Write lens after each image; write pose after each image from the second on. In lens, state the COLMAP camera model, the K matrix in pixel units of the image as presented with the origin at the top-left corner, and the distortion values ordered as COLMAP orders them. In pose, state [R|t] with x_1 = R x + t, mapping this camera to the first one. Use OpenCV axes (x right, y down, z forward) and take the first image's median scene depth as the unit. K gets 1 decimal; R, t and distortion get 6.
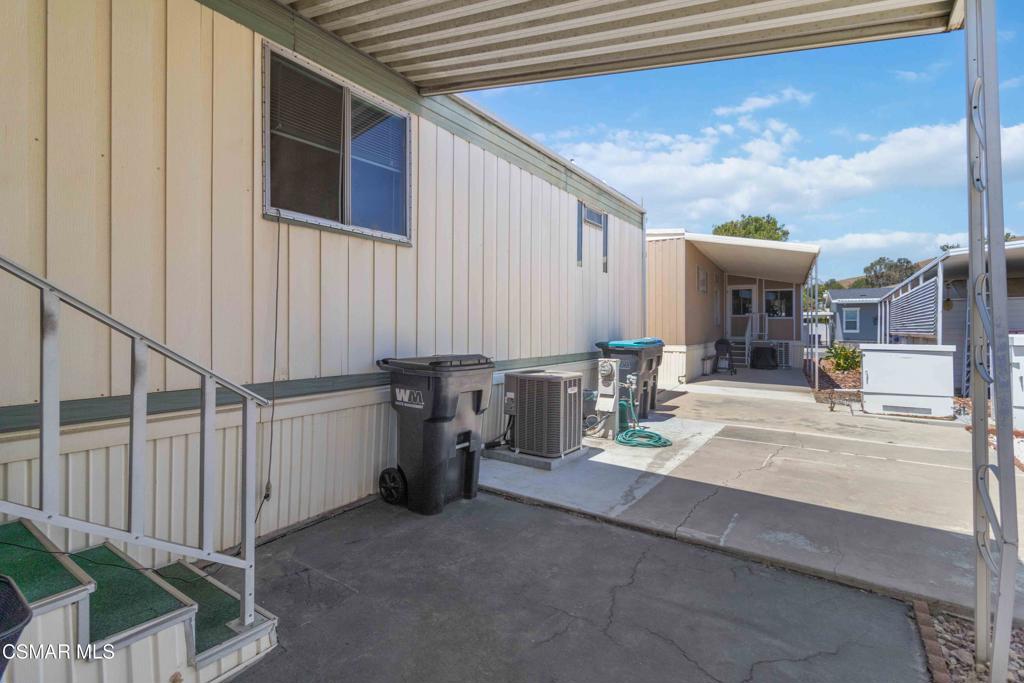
lens RADIAL K [[479.4, 0, 508.3], [0, 479.4, 327.8], [0, 0, 1]] dist [0.000114, 0.000227]
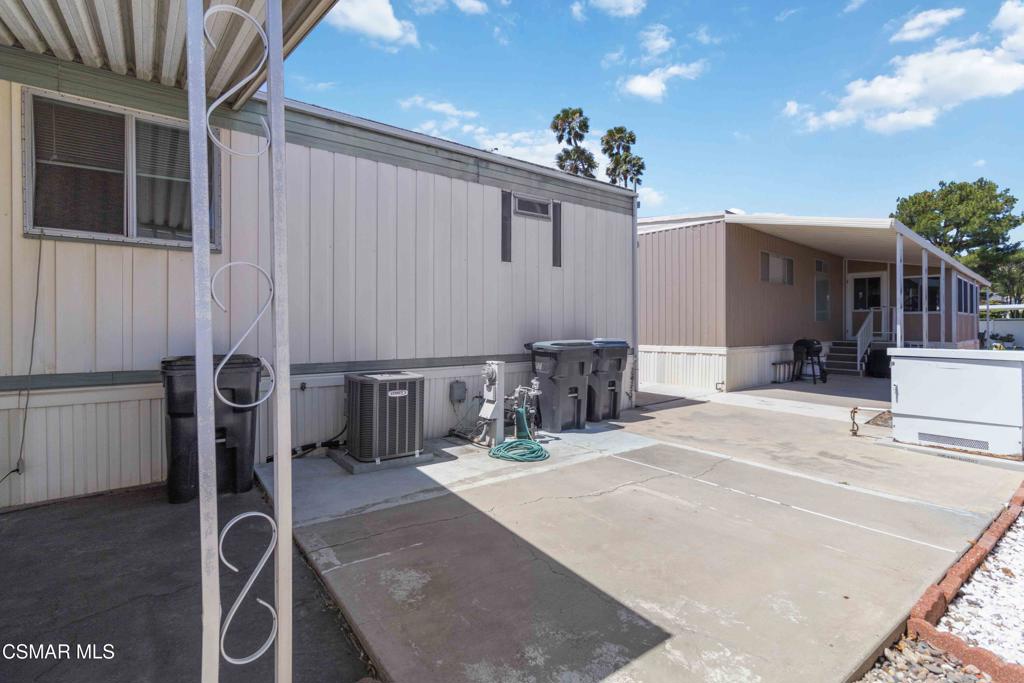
lens RADIAL K [[479.4, 0, 508.3], [0, 479.4, 327.8], [0, 0, 1]] dist [0.000114, 0.000227]
pose [[0.947684, -0.000410, -0.319209, 0.831094], [0.001890, 0.999989, 0.004330, -0.005486], [0.319203, -0.004707, 0.947675, 0.209576]]
